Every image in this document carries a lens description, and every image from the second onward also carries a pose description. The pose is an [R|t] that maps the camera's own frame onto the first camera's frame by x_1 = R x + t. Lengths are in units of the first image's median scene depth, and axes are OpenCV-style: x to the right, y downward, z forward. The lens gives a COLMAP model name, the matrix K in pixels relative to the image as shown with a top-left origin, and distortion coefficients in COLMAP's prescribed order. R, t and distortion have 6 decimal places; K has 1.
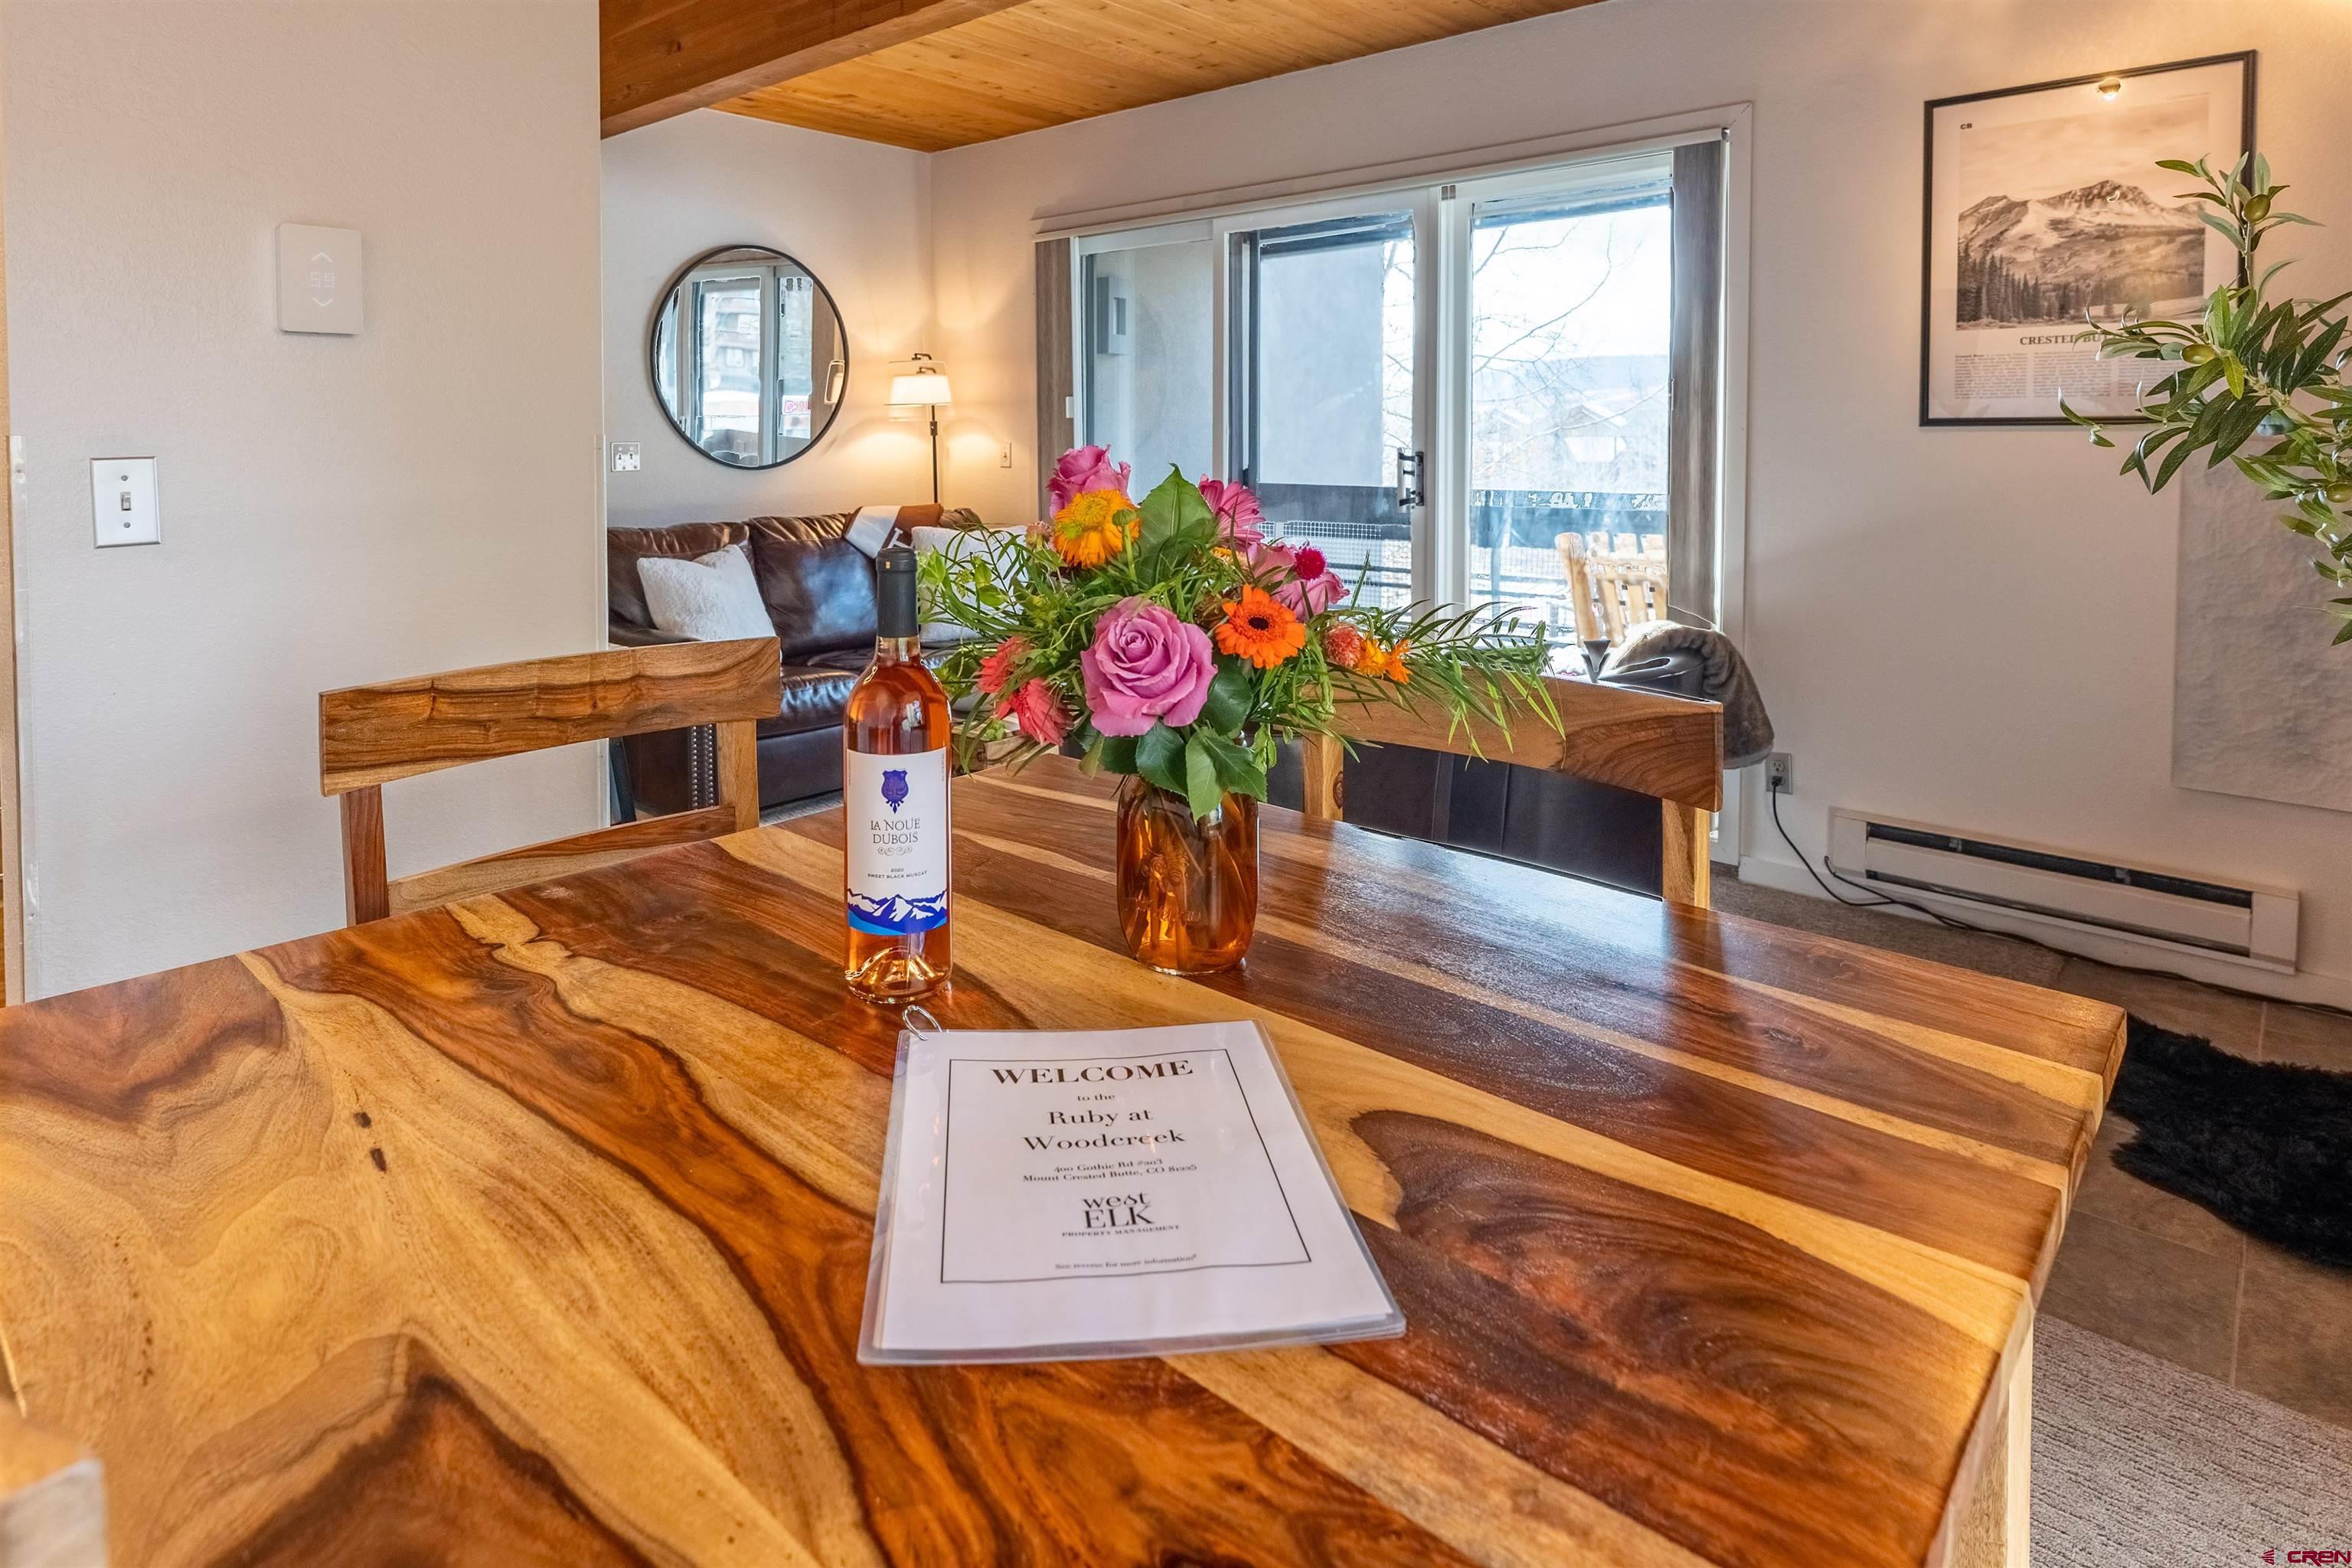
lens RADIAL K [[1296.5, 0, 1111.7], [0, 1296.5, 478.9], [0, 0, 1]] dist [0.000484, -0.000575]
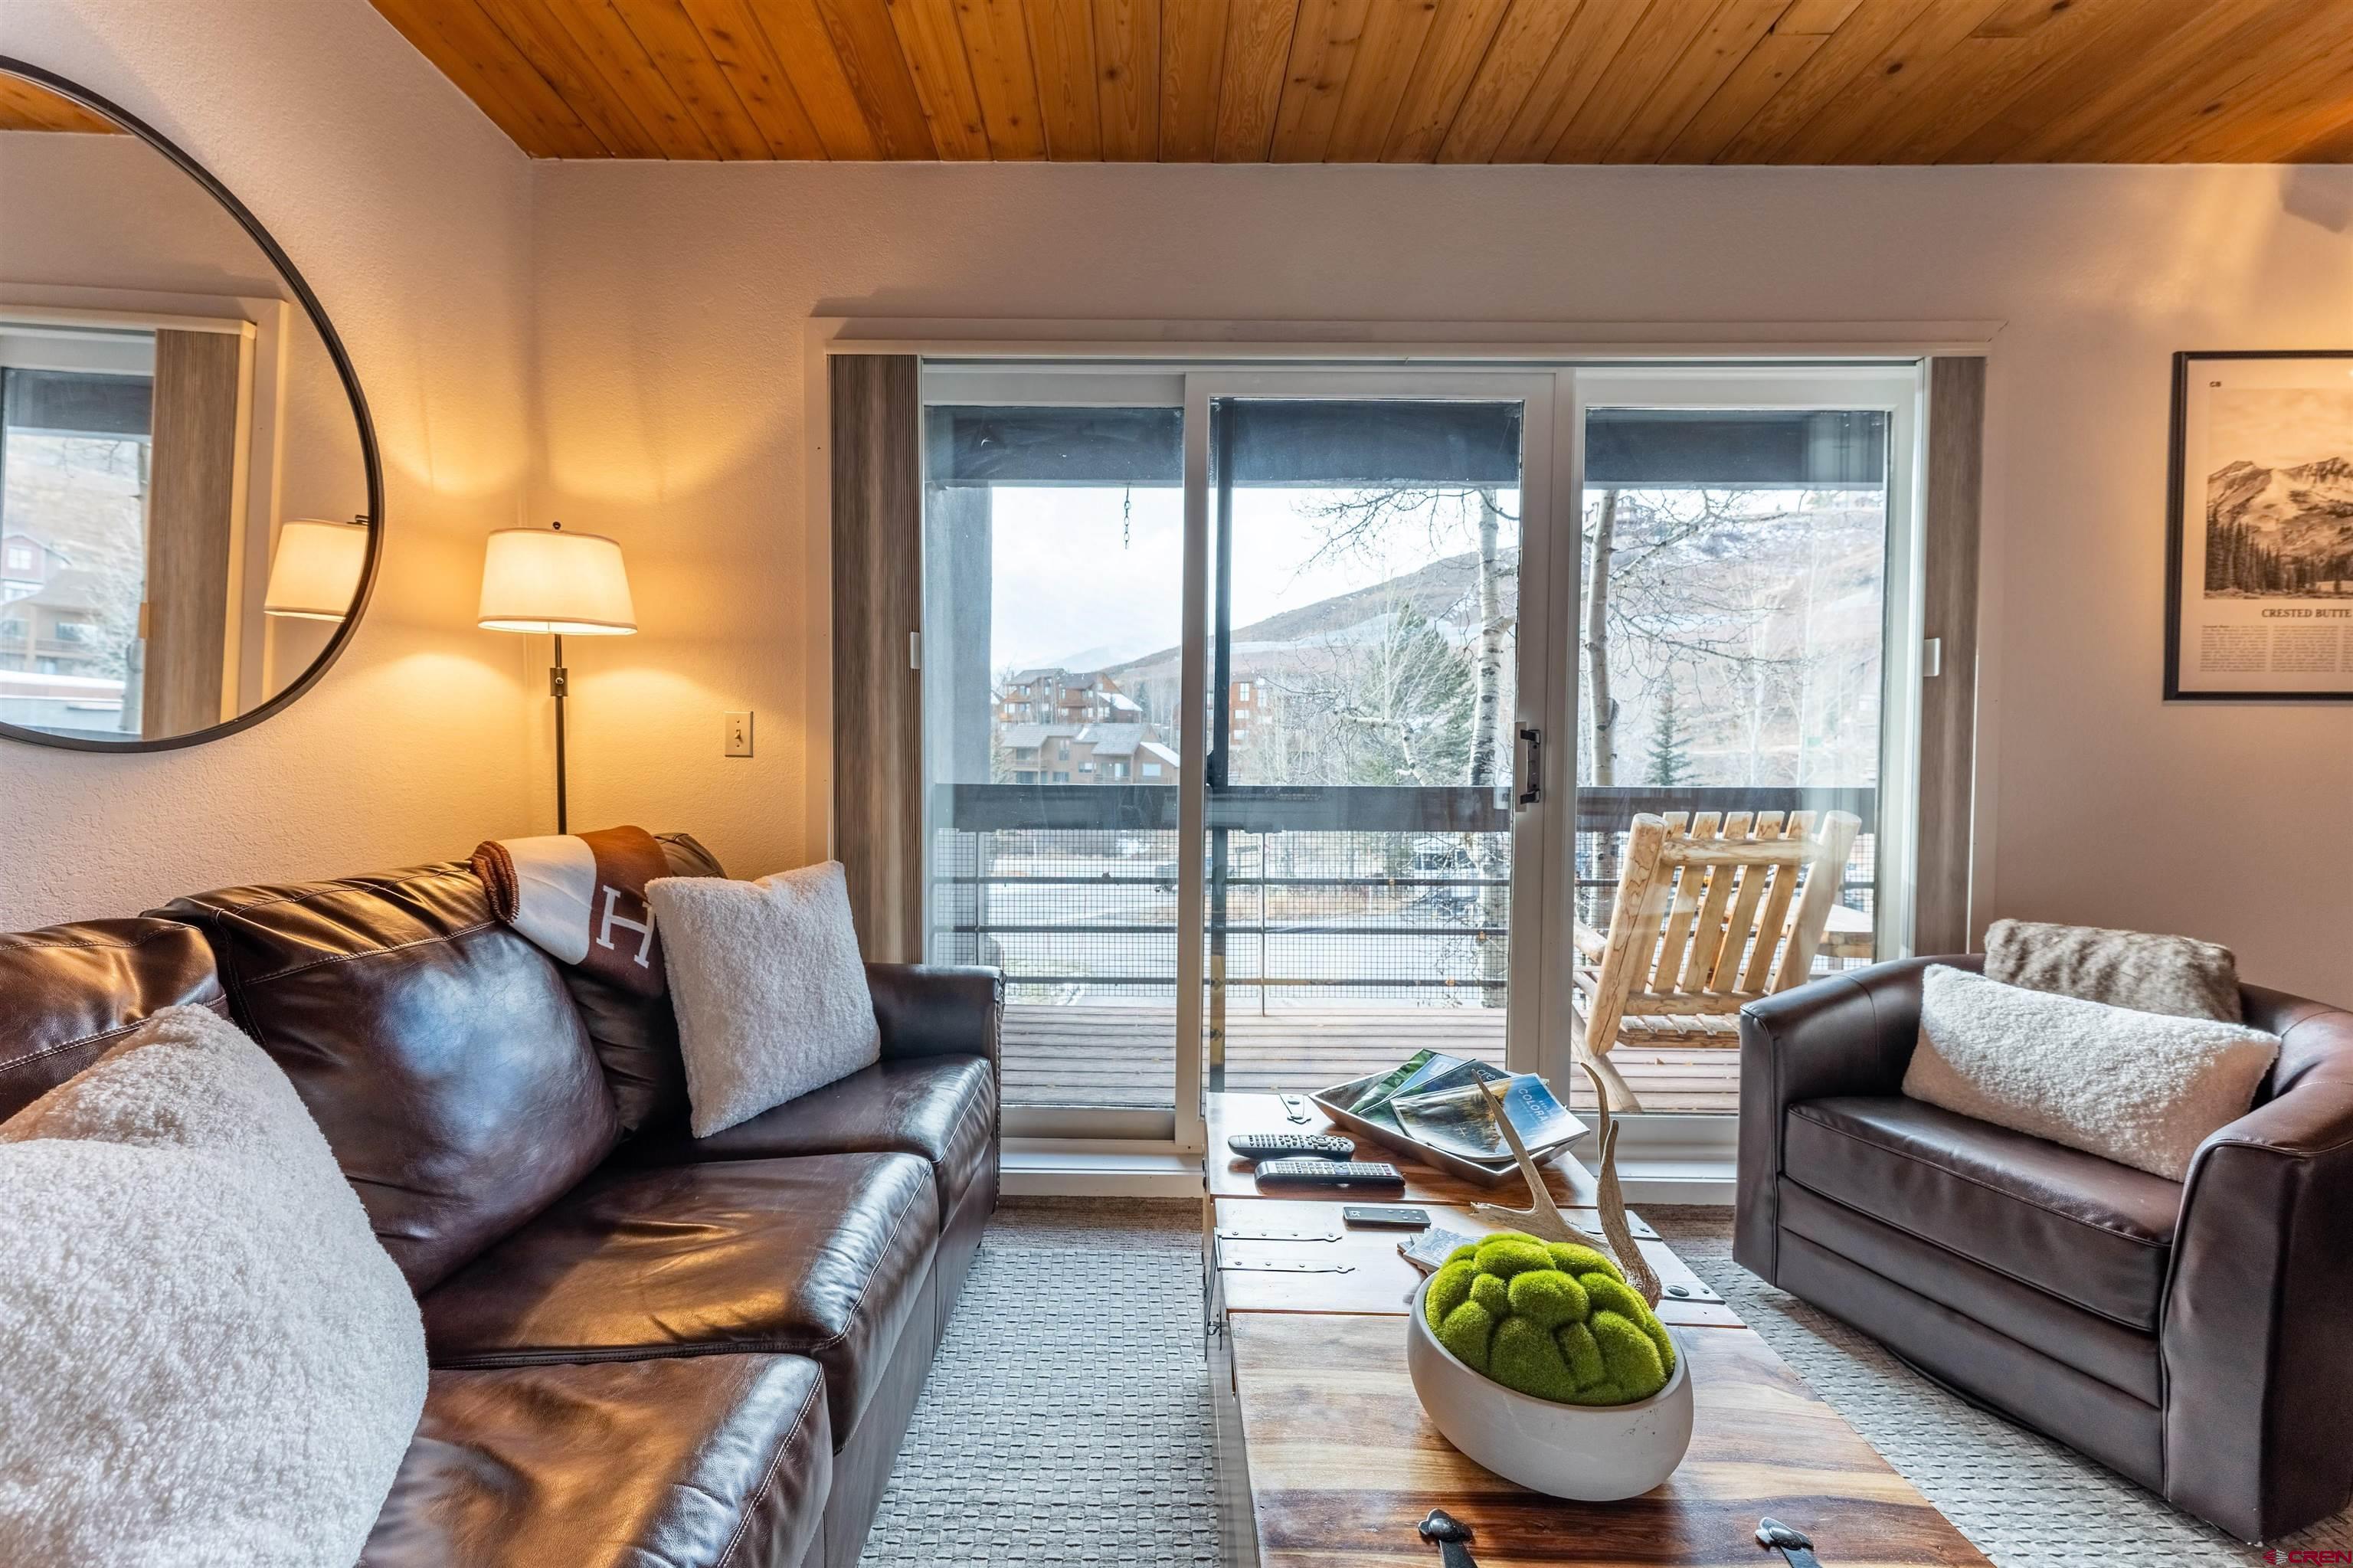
lens RADIAL K [[944.6, 0, 1138.7], [0, 944.6, 778.5], [0, 0, 1]] dist [0.001555, -0.000023]
pose [[0.741649, -0.006952, 0.670752, -0.347051], [0.014849, 0.999871, -0.006056, 0.008333], [-0.670624, 0.014452, 0.741657, 0.896238]]
